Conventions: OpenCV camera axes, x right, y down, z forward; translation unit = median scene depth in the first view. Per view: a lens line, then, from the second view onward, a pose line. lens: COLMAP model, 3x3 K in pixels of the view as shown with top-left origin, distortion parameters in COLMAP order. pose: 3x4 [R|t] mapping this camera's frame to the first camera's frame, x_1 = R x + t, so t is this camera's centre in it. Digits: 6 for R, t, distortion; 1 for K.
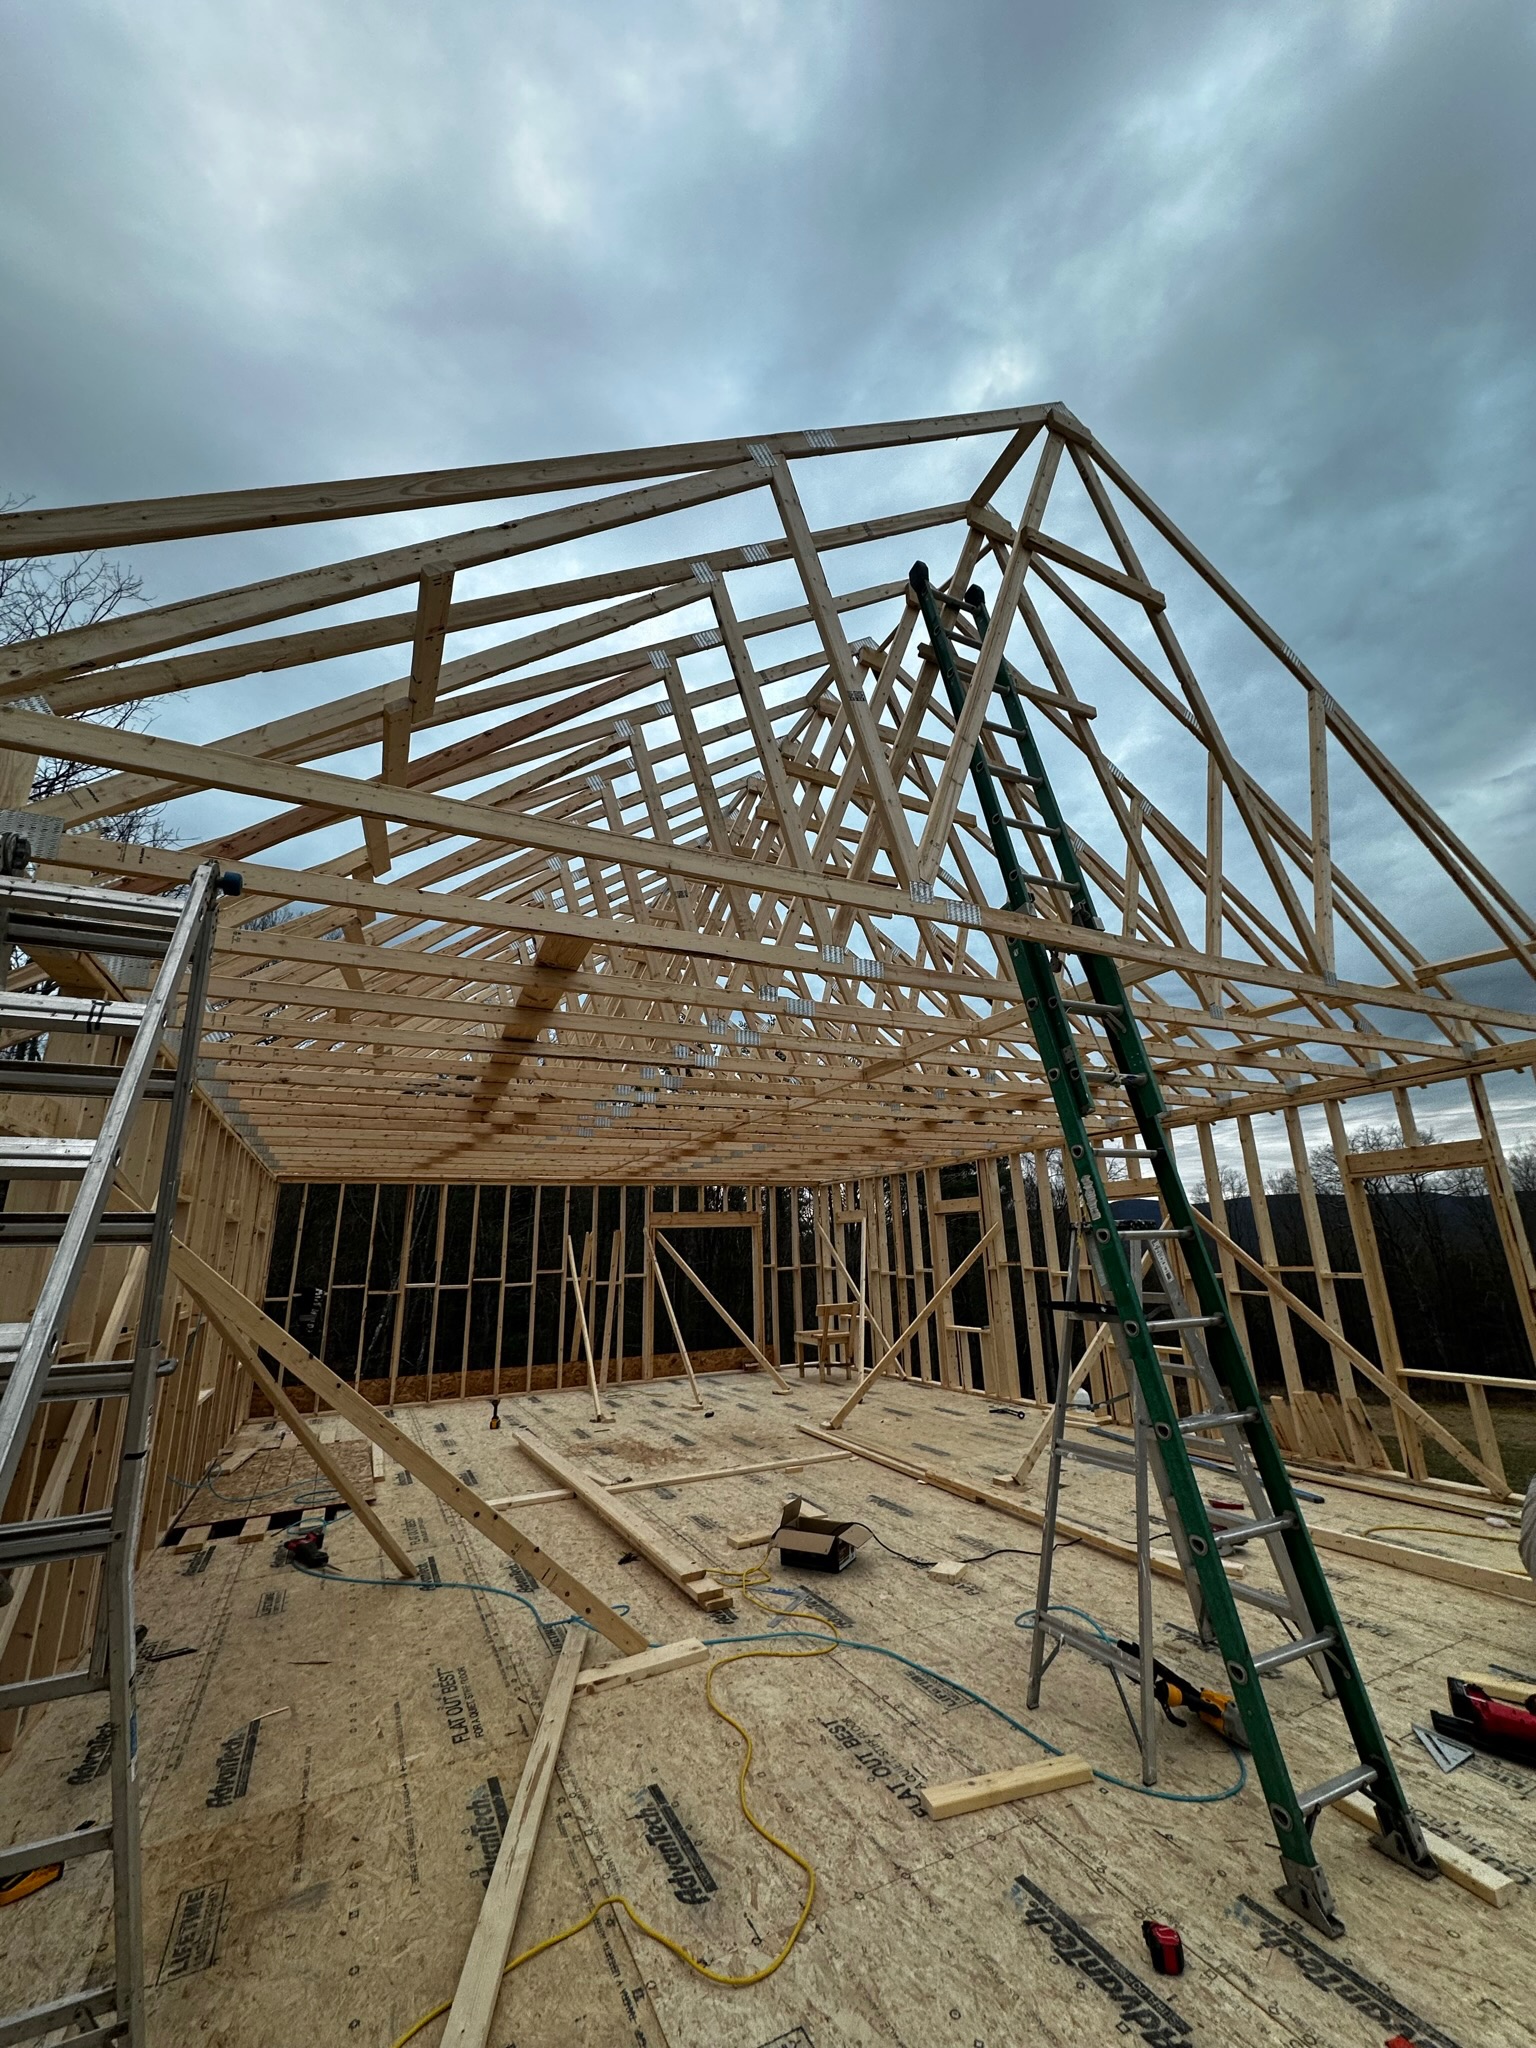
lens RADIAL K [[819.6, 0, 774.7], [0, 819.6, 1021.1], [0, 0, 1]] dist [0.000686, -0.000104]
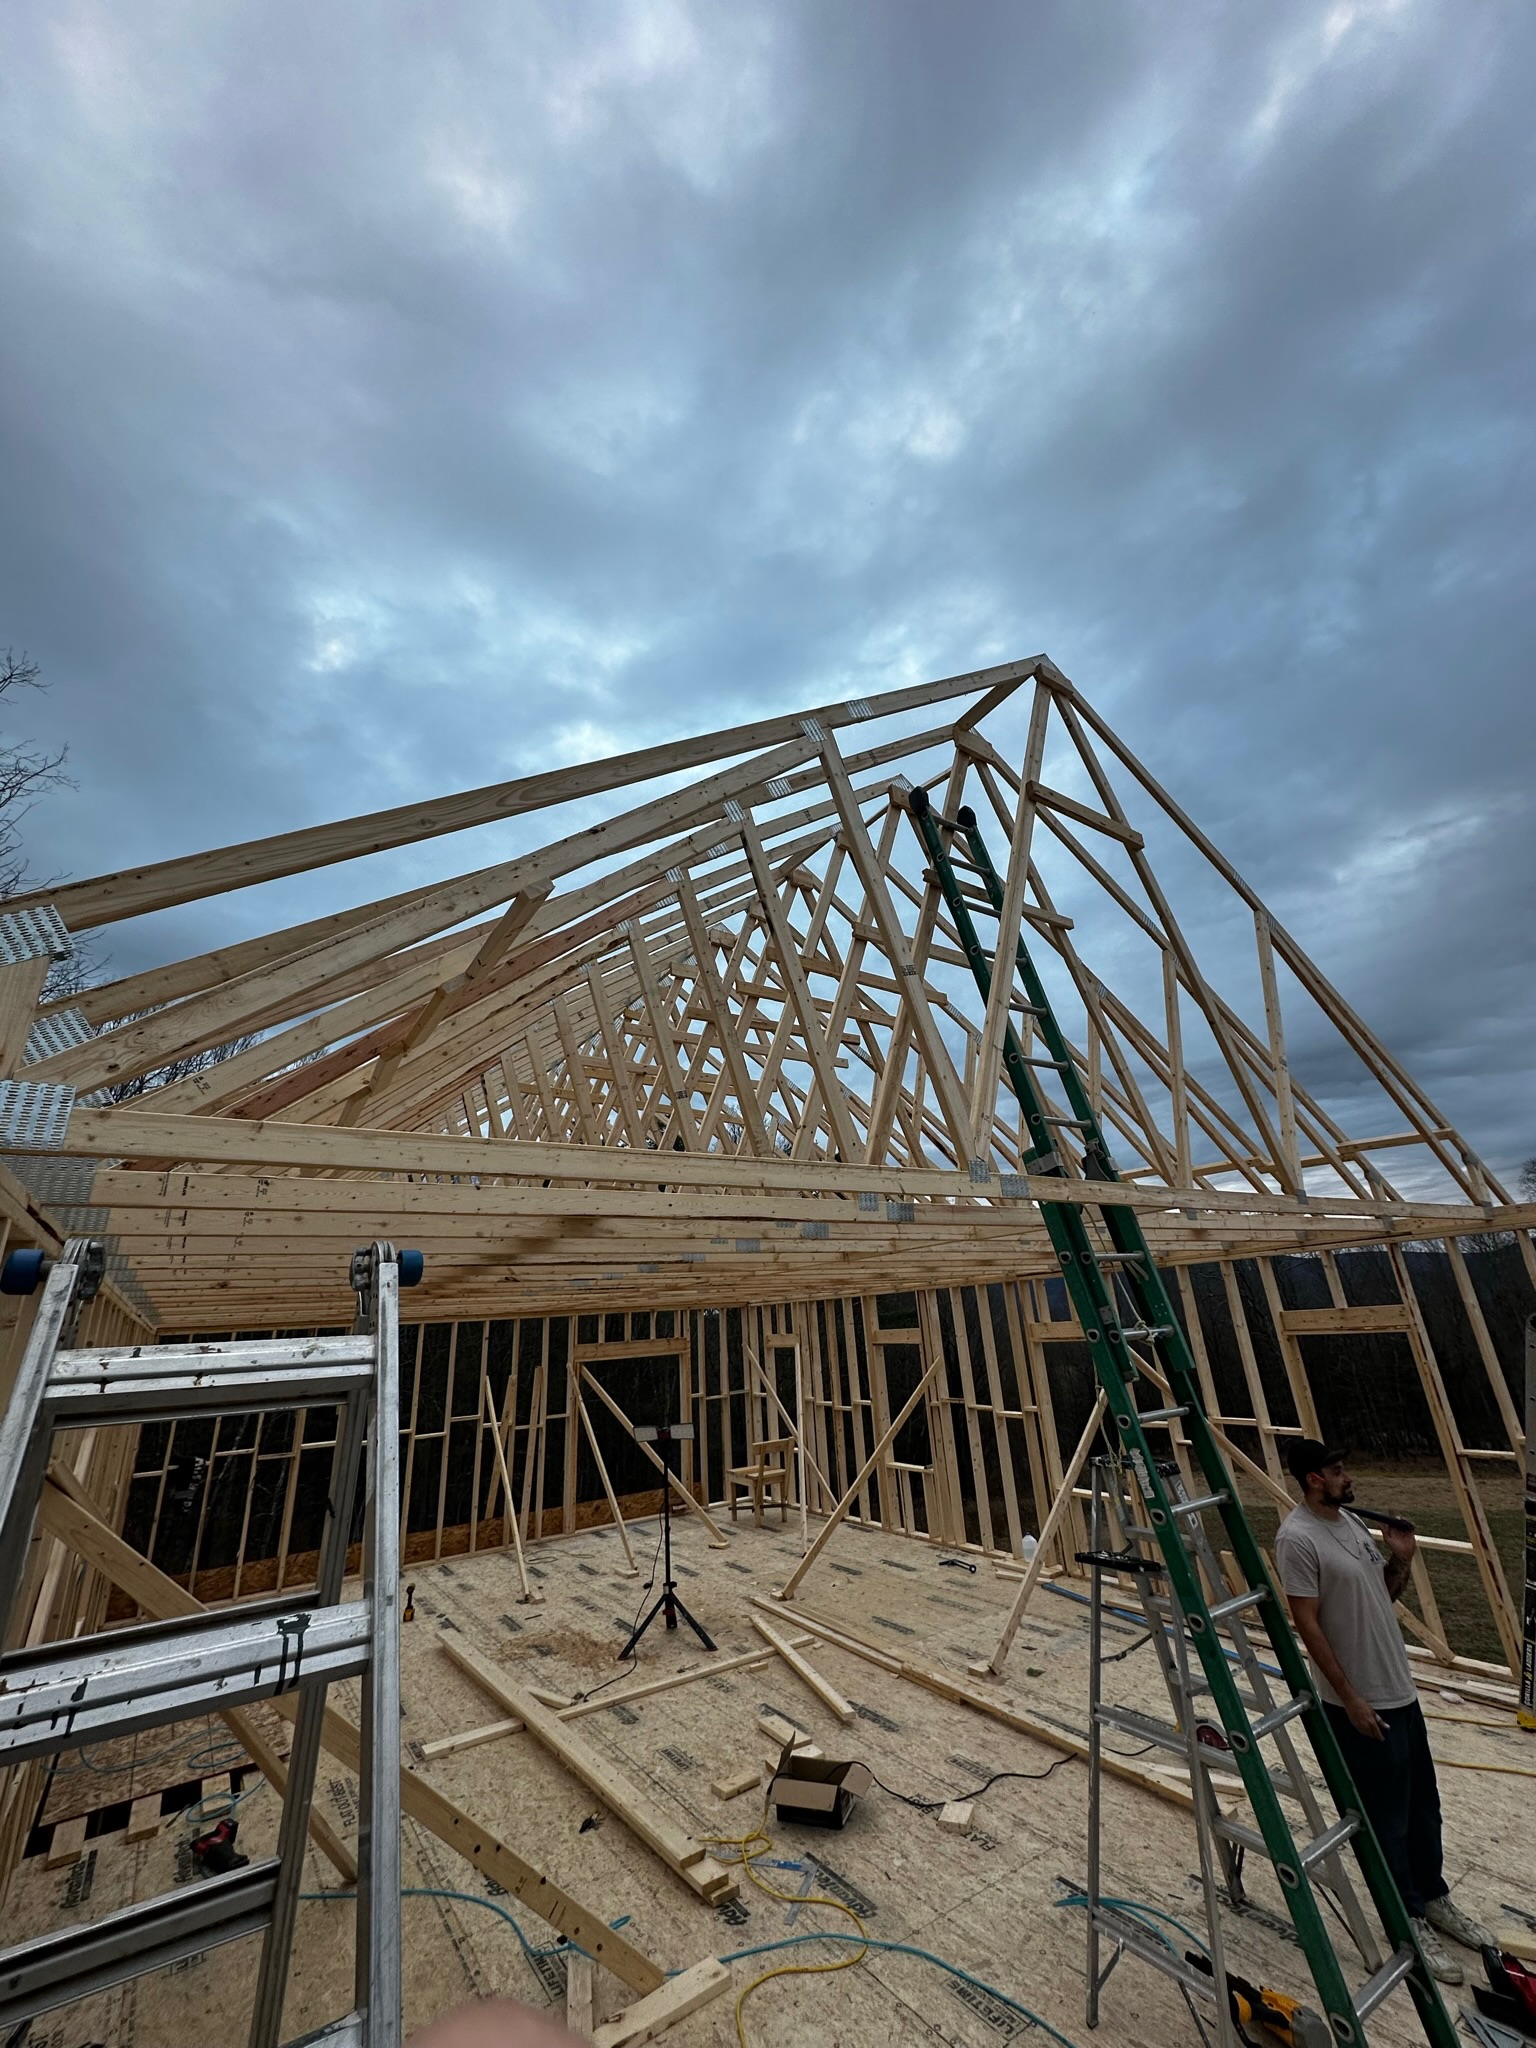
lens RADIAL K [[817.7, 0, 775.0], [0, 817.7, 1019.2], [0, 0, 1]] dist [0.000986, 0.000011]
pose [[0.991460, 0.018012, 0.129158, -0.114420], [-0.007015, 0.996348, -0.085097, -0.142288], [-0.130219, 0.083464, 0.987966, 0.007227]]
